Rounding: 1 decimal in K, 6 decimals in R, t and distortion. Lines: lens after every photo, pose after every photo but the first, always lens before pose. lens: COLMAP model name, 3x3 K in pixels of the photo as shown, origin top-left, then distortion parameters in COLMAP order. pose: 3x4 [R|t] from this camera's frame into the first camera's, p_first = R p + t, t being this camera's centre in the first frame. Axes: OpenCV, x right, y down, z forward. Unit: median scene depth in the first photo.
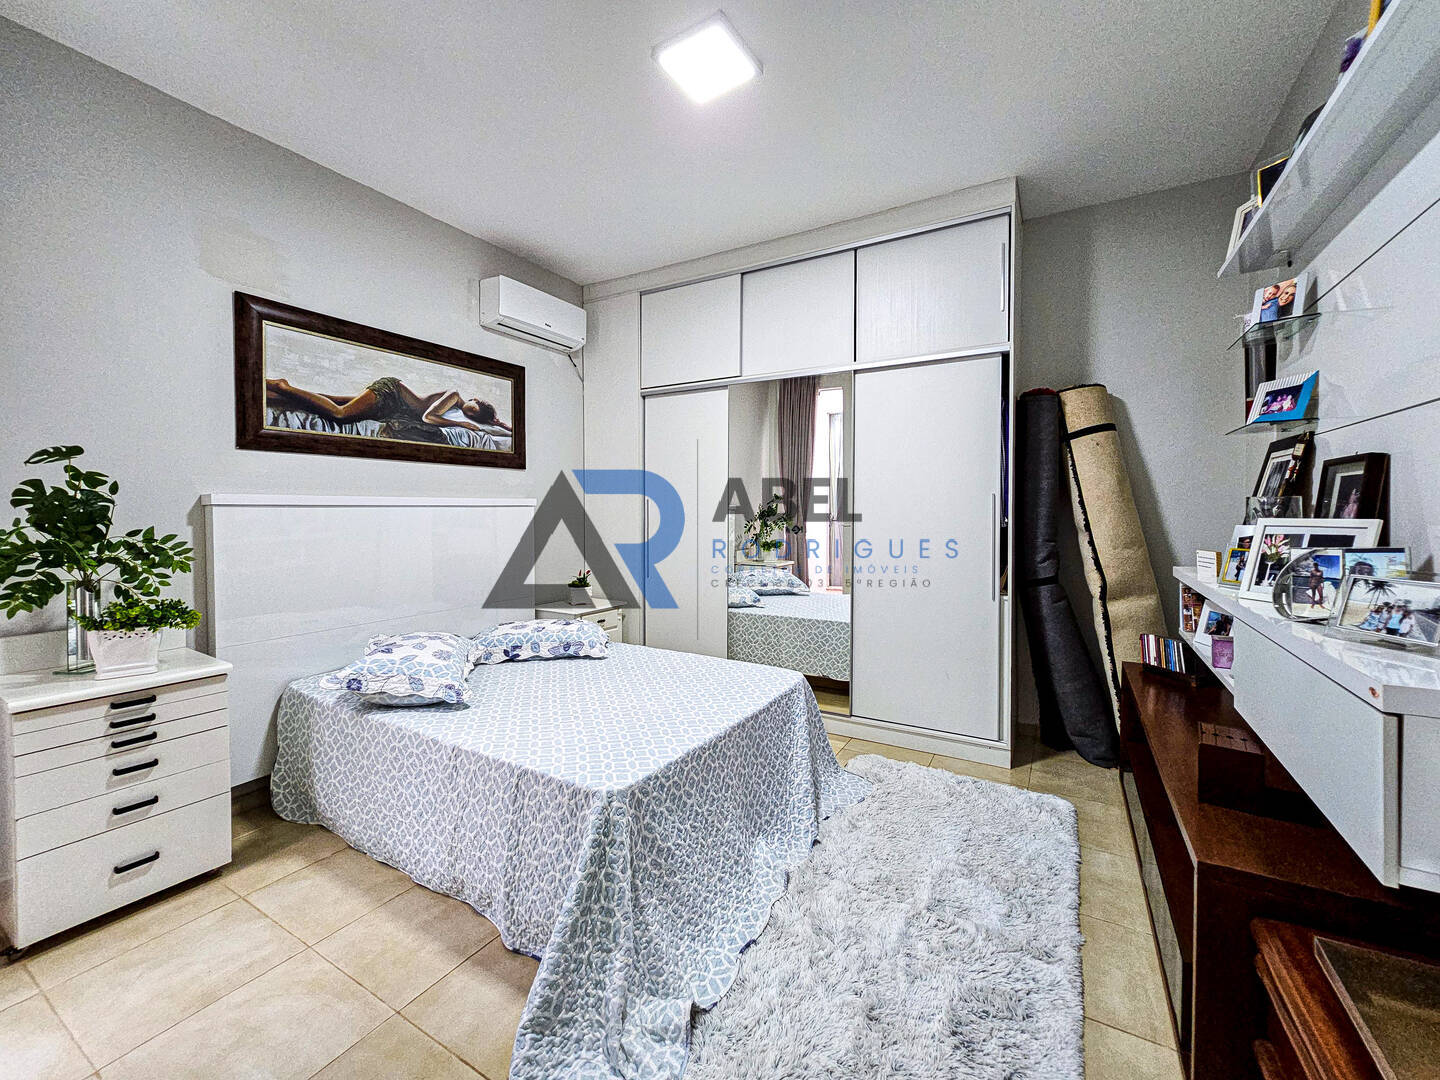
lens RADIAL K [[594.7, 0, 717.8], [0, 594.7, 526.0], [0, 0, 1]] dist [-0.001002, -0.000081]
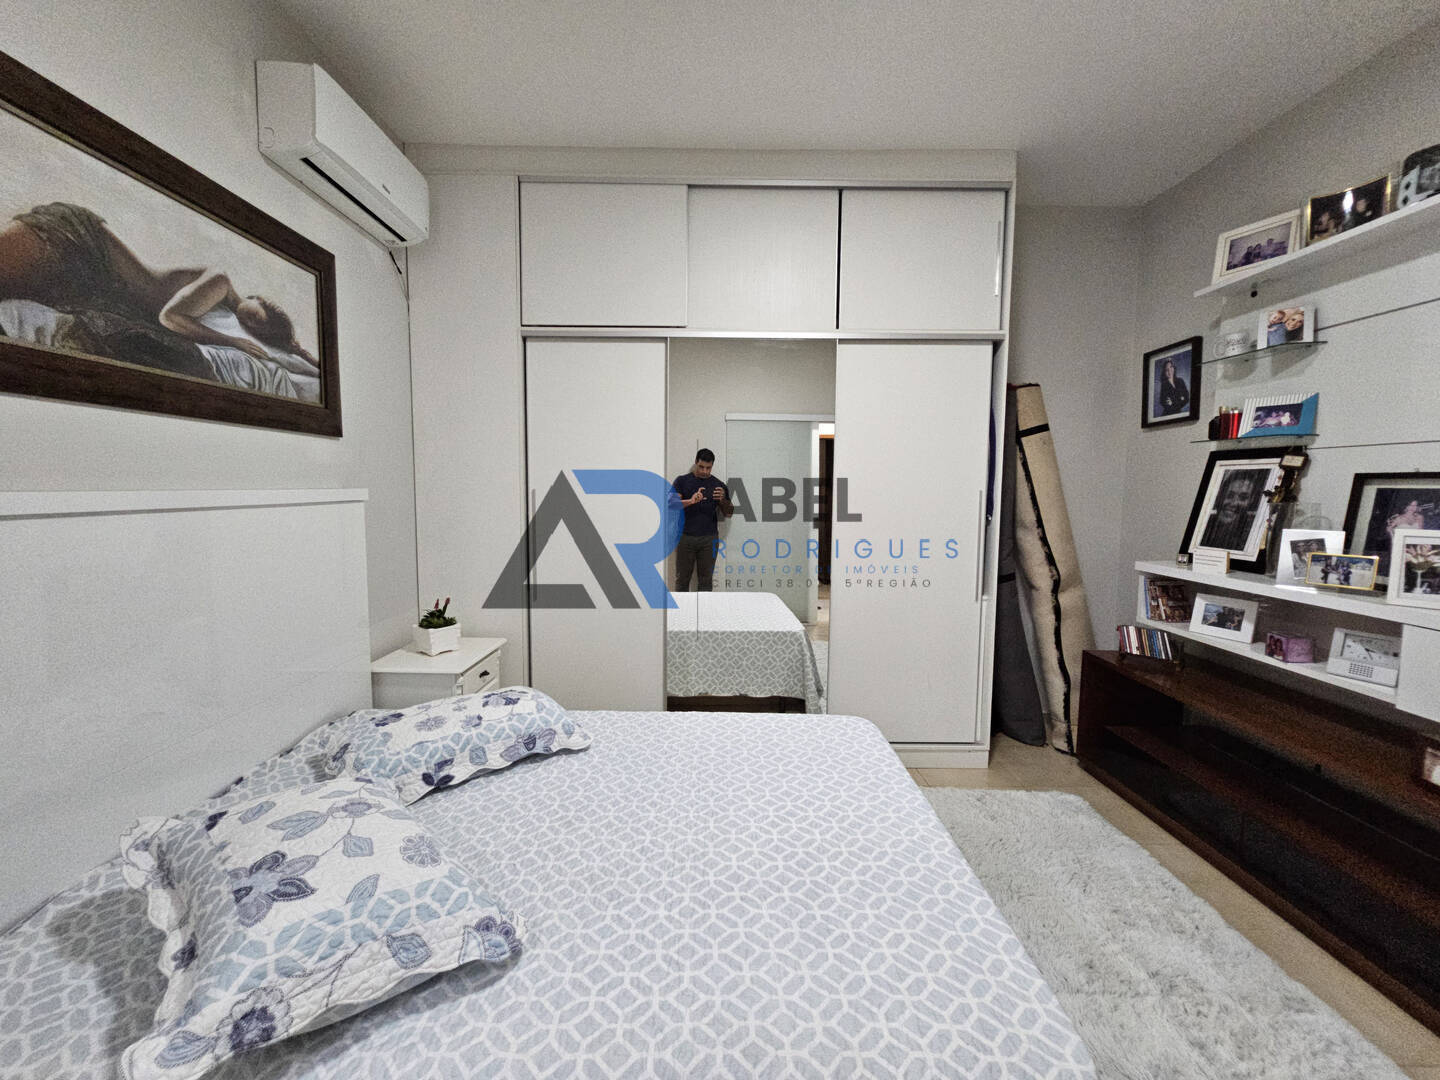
lens RADIAL K [[583.5, 0, 698.8], [0, 583.5, 537.9], [0, 0, 1]] dist [-0.001281, -0.000240]
pose [[0.862611, -0.035660, 0.504609, -0.393731], [0.005293, 0.998094, 0.061487, -0.038053], [-0.505840, -0.050369, 0.861156, 0.412898]]
